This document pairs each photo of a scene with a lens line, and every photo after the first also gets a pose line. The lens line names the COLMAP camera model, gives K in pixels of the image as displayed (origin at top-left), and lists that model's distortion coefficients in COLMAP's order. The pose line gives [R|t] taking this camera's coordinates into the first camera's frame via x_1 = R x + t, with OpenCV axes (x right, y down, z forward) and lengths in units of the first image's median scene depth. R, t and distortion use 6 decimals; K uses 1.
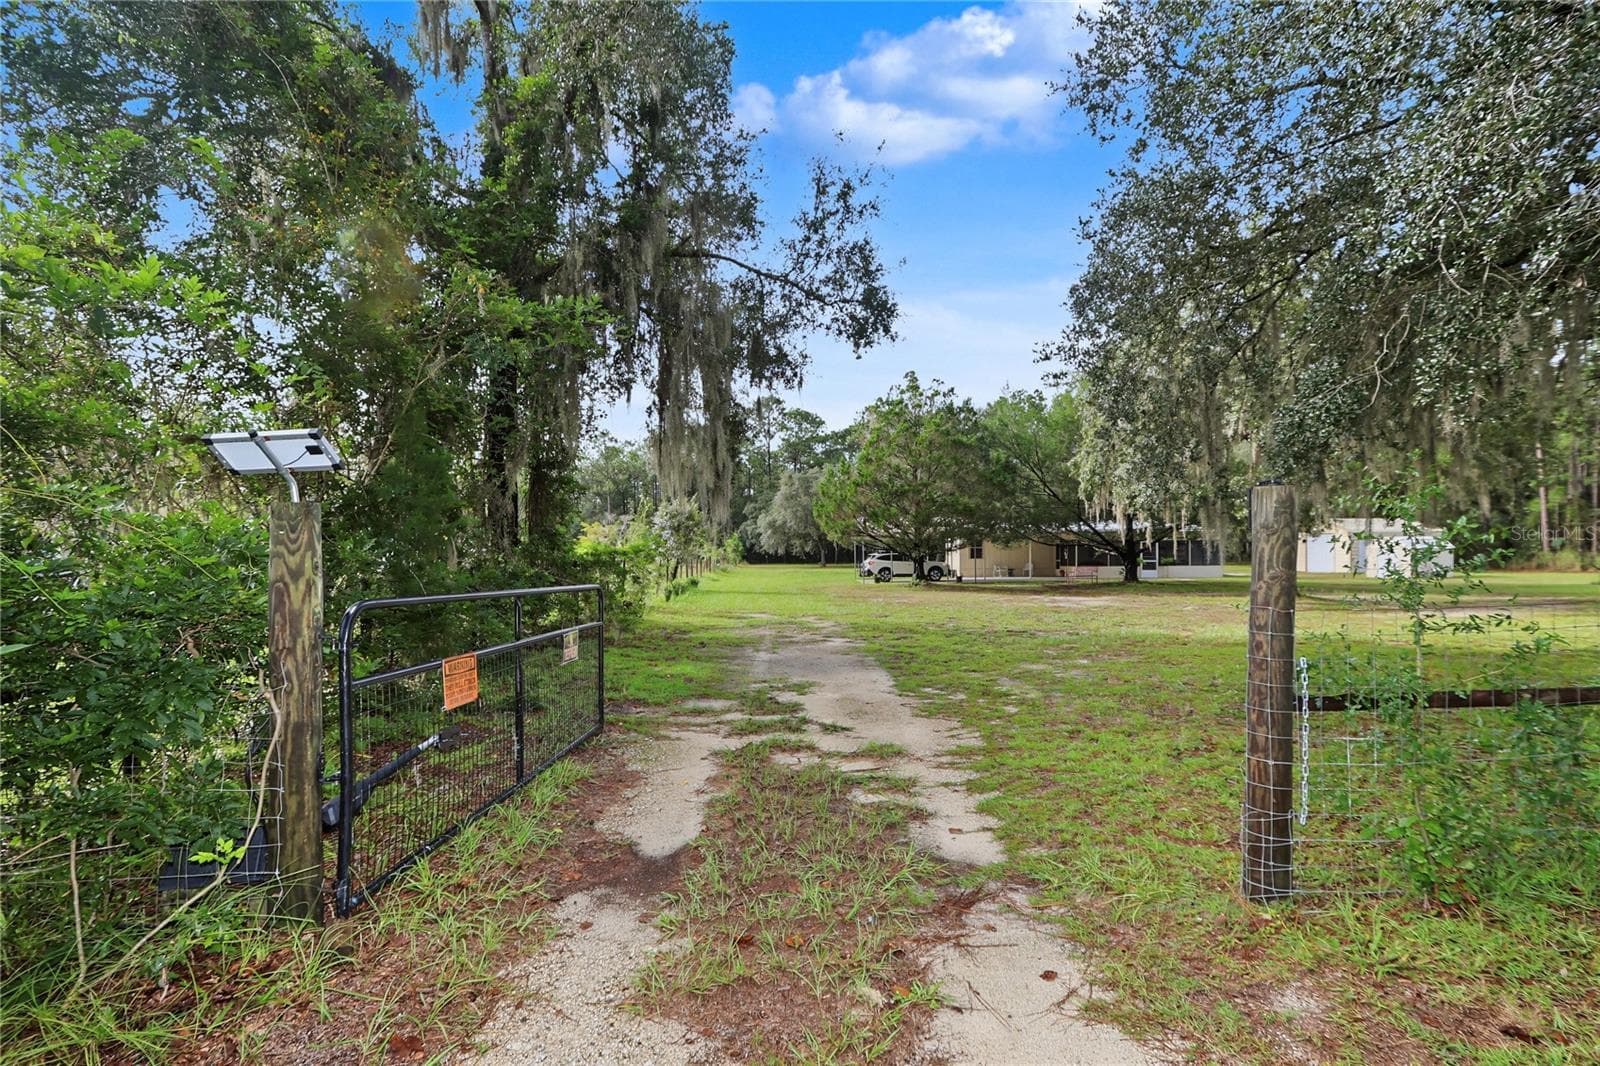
lens RADIAL K [[739.1, 0, 798.7], [0, 739.1, 547.9], [0, 0, 1]] dist [-0.010735, 0.000514]
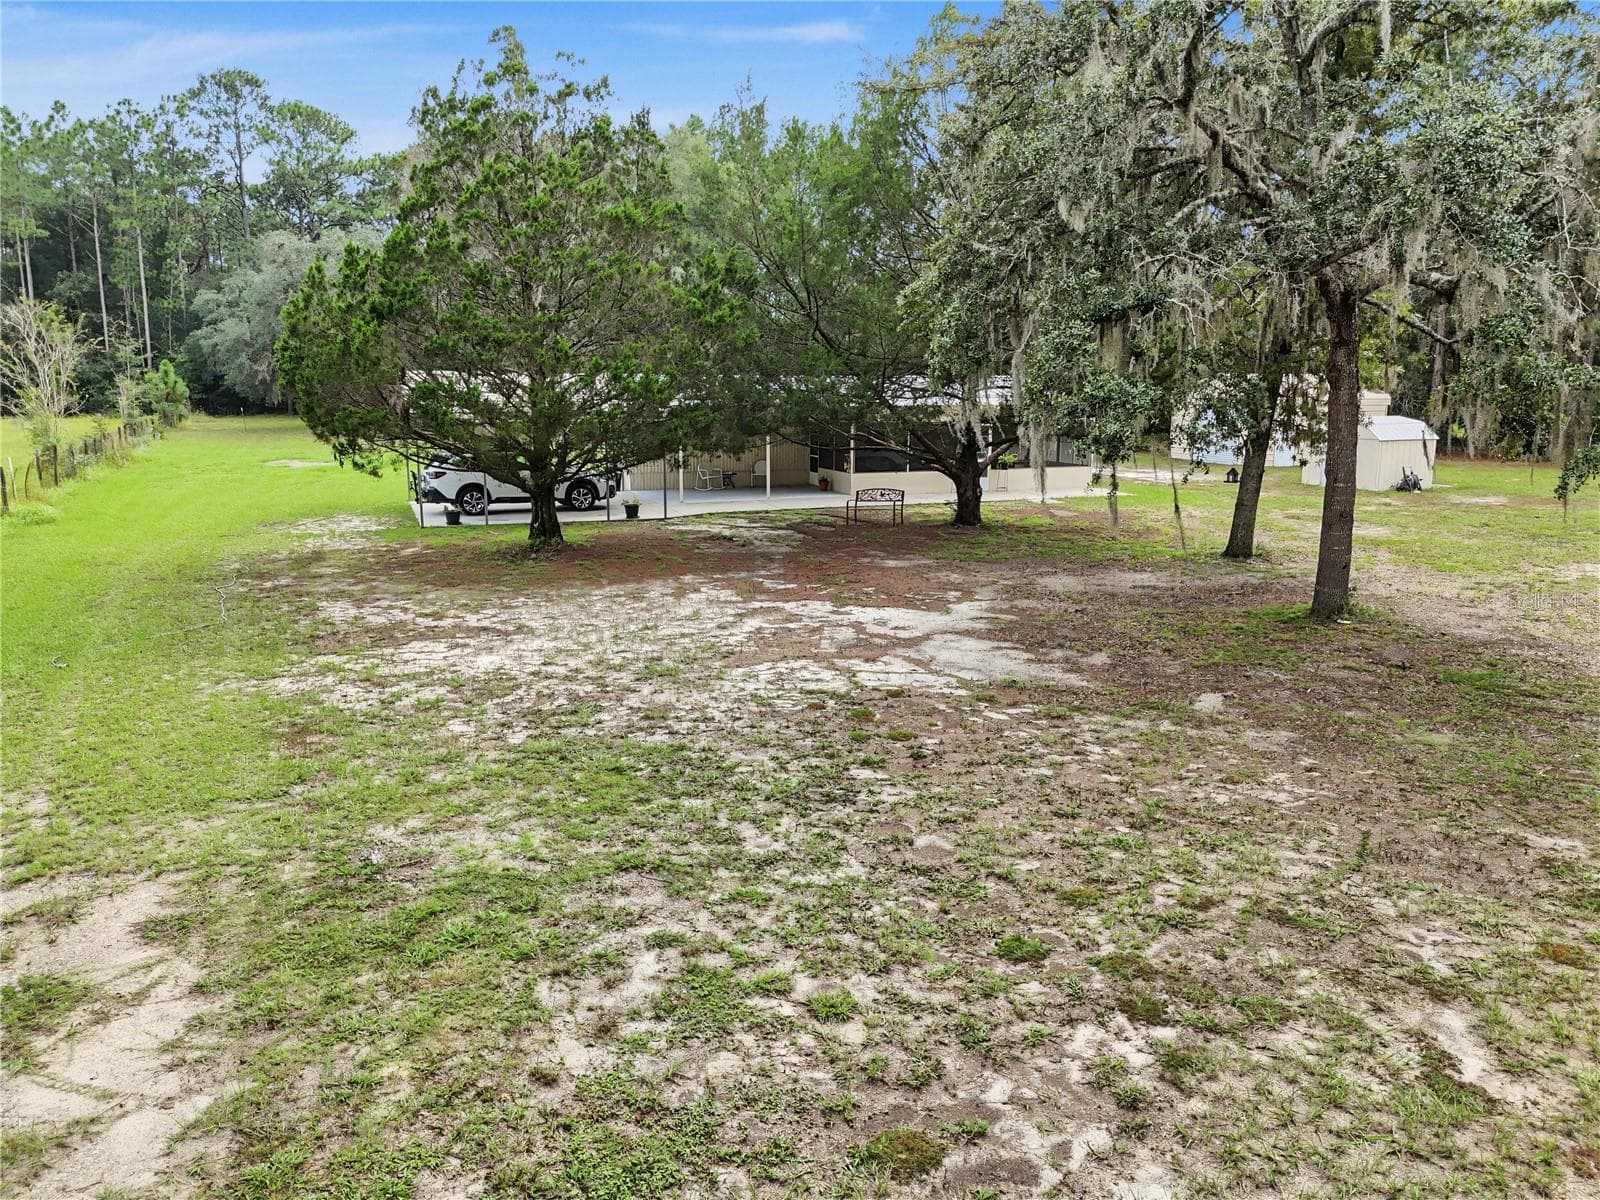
lens RADIAL K [[1180.8, 0, 791.2], [0, 1180.8, 592.2], [0, 0, 1]] dist [0.078942, -0.080492]
pose [[0.936335, -0.052463, 0.347166, 0.041981], [-0.013131, 0.982850, 0.183941, -0.045696], [-0.350862, -0.176789, 0.919588, 0.228779]]
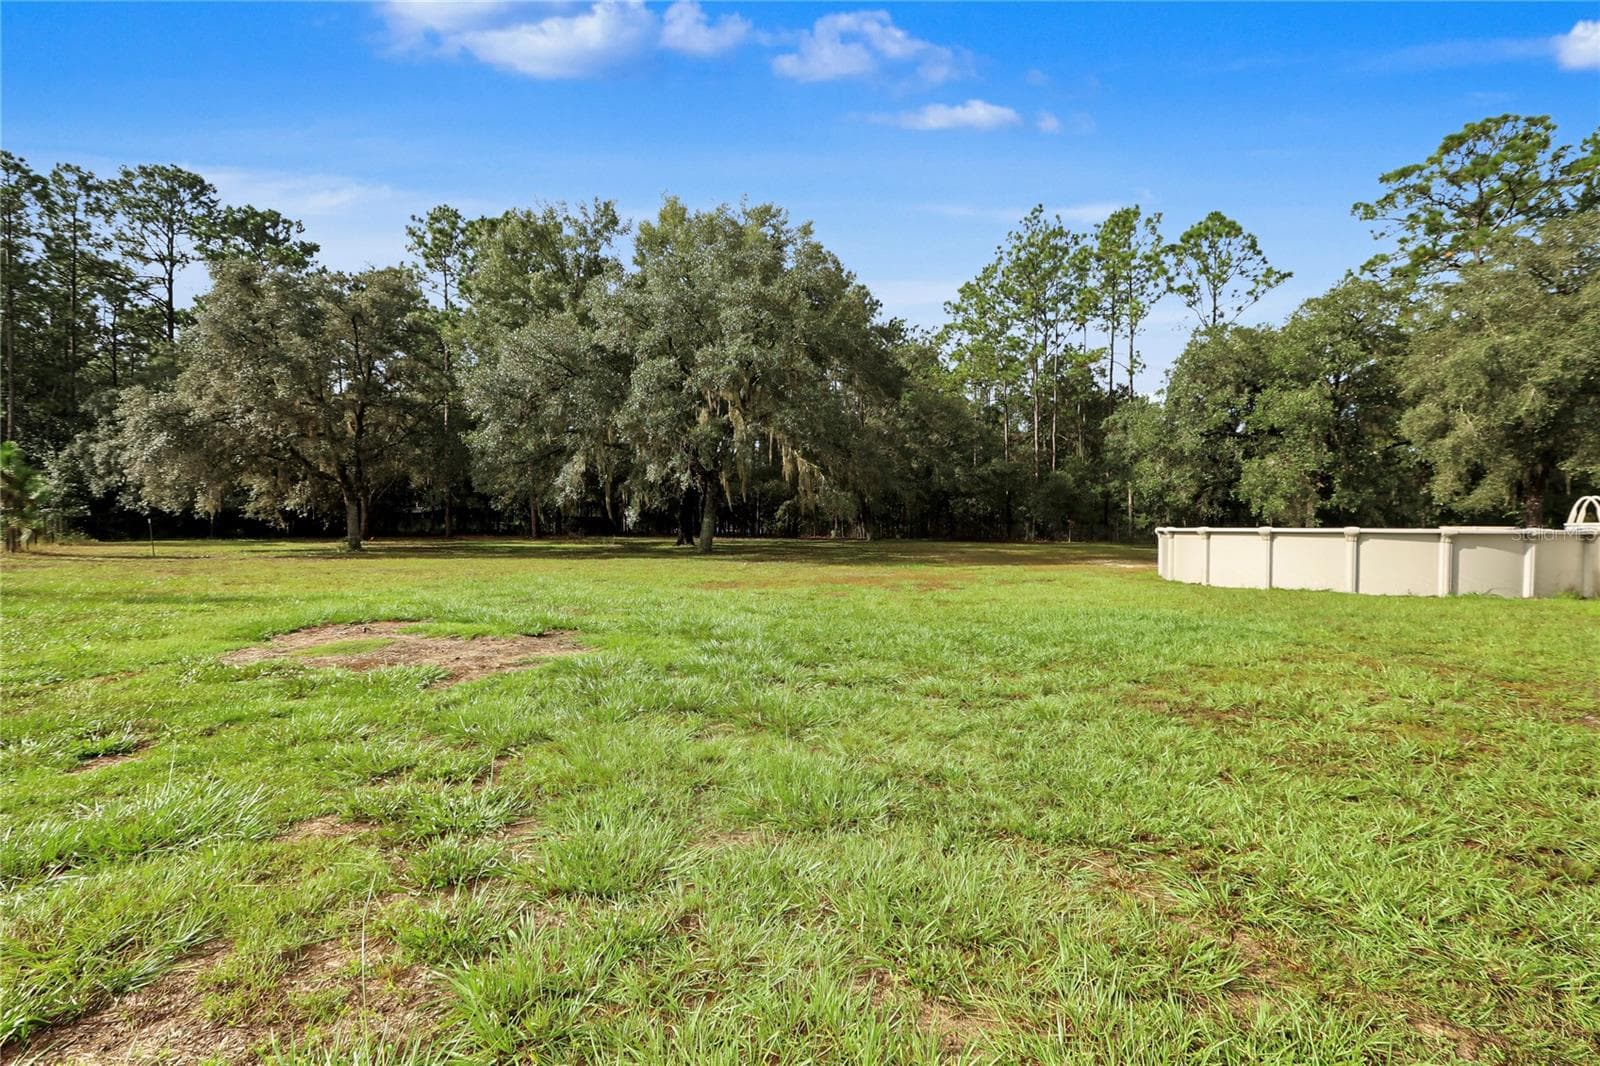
lens RADIAL K [[804.8, 0, 826.9], [0, 804.8, 534.6], [0, 0, 1]] dist [0.000824, 0.001170]
pose [[0.802465, 0.008696, 0.596635, -0.036195], [-0.020189, 0.999717, 0.012584, 0.016787], [-0.596357, -0.022143, 0.802414, 1.242855]]
